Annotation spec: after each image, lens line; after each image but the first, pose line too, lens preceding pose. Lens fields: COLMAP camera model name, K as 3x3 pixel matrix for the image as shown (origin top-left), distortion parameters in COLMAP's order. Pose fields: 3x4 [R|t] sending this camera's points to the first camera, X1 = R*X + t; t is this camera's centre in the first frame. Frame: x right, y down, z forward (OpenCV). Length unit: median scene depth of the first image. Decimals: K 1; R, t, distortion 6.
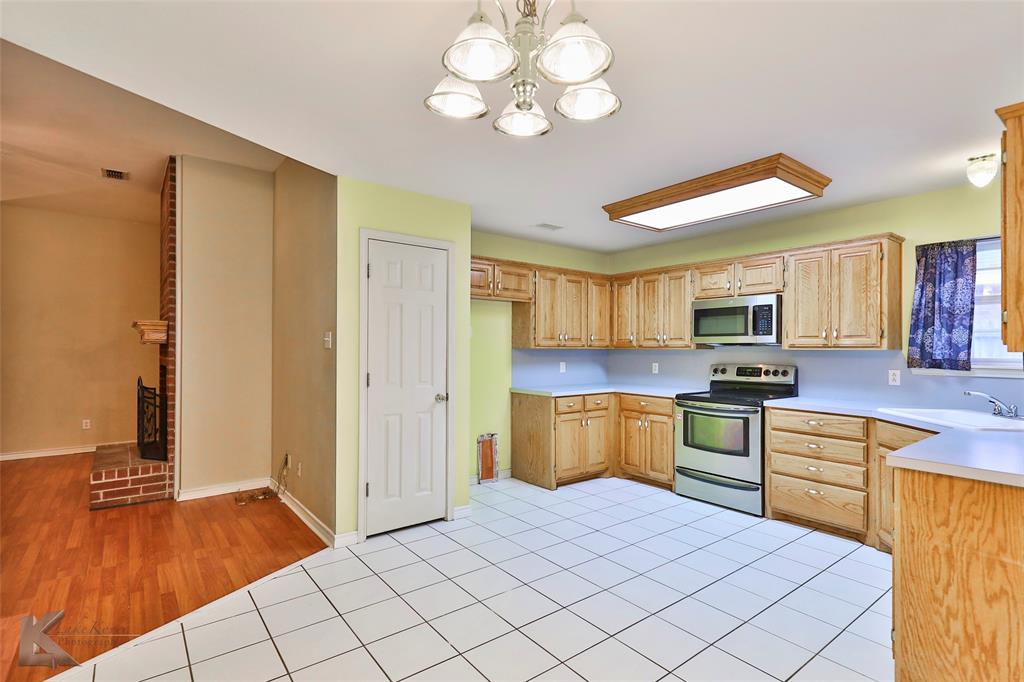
lens RADIAL K [[471.9, 0, 510.6], [0, 471.9, 344.7], [0, 0, 1]] dist [0.032422, -0.010712]
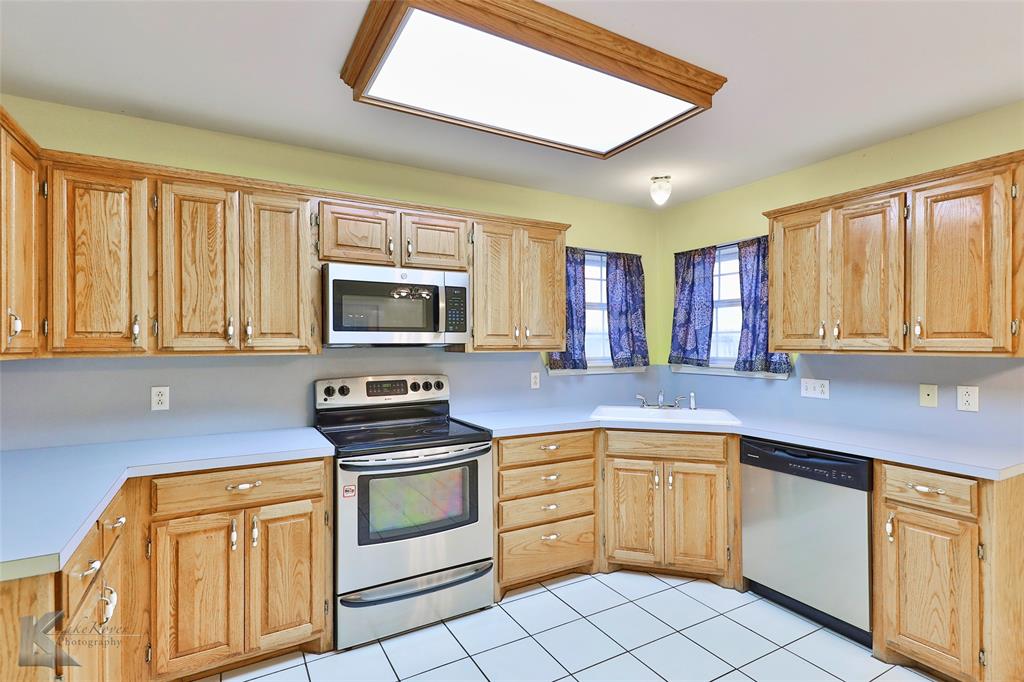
lens RADIAL K [[488.0, 0, 520.2], [0, 488.0, 342.8], [0, 0, 1]] dist [0.021464, -0.011470]
pose [[0.147240, -0.002123, 0.989098, -0.140084], [-0.004204, 0.999987, 0.002772, -0.007291], [-0.989092, -0.004566, 0.147230, 0.840029]]
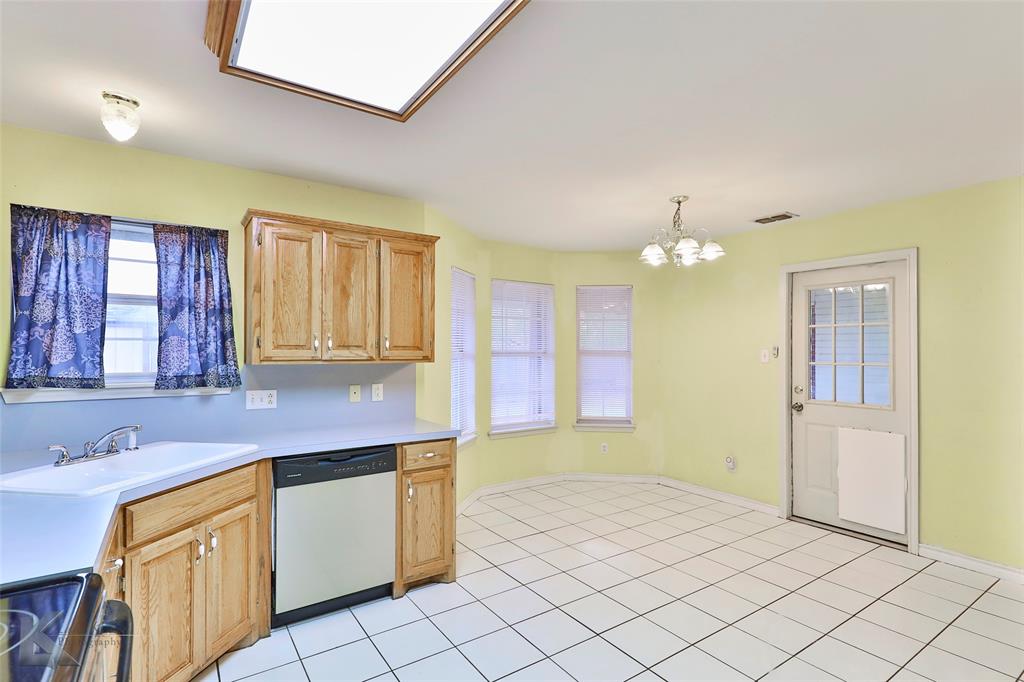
lens RADIAL K [[511.1, 0, 486.3], [0, 511.1, 345.4], [0, 0, 1]] dist [0.003064, 0.000085]
pose [[-0.996184, -0.004761, 0.087154, 0.264498], [-0.005846, 0.999908, -0.012202, -0.011533], [-0.087087, -0.012665, -0.996120, 1.247863]]
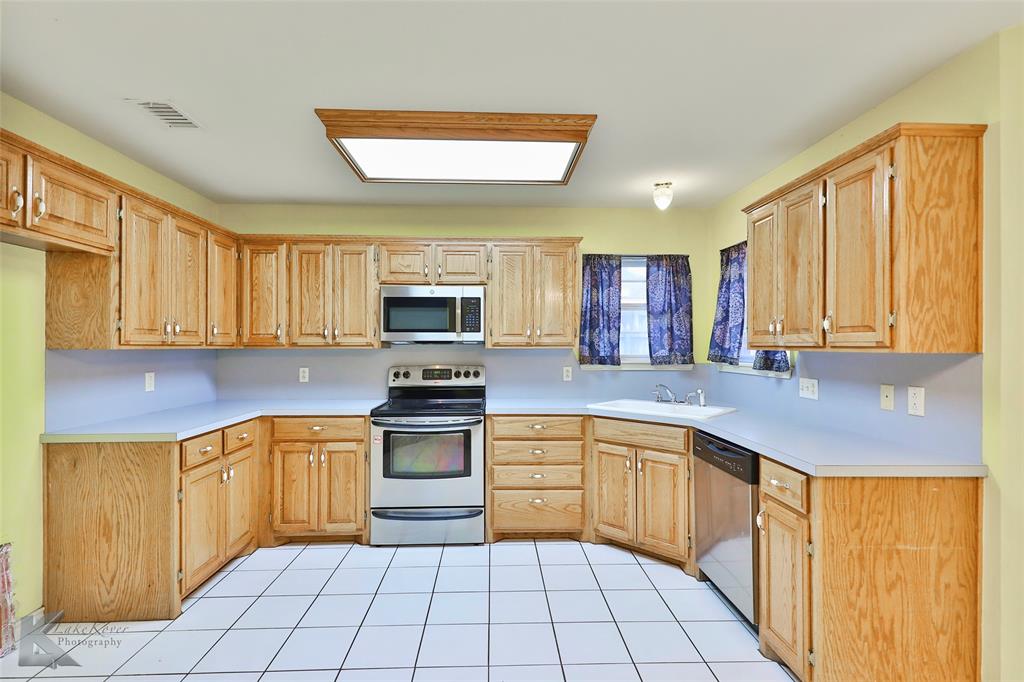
lens RADIAL K [[486.6, 0, 506.6], [0, 486.6, 342.6], [0, 0, 1]] dist [0.023907, -0.012000]
pose [[0.595313, 0.002065, 0.803491, -0.151466], [-0.004032, 0.999992, 0.000417, -0.001366], [-0.803484, -0.003488, 0.595317, 0.433769]]
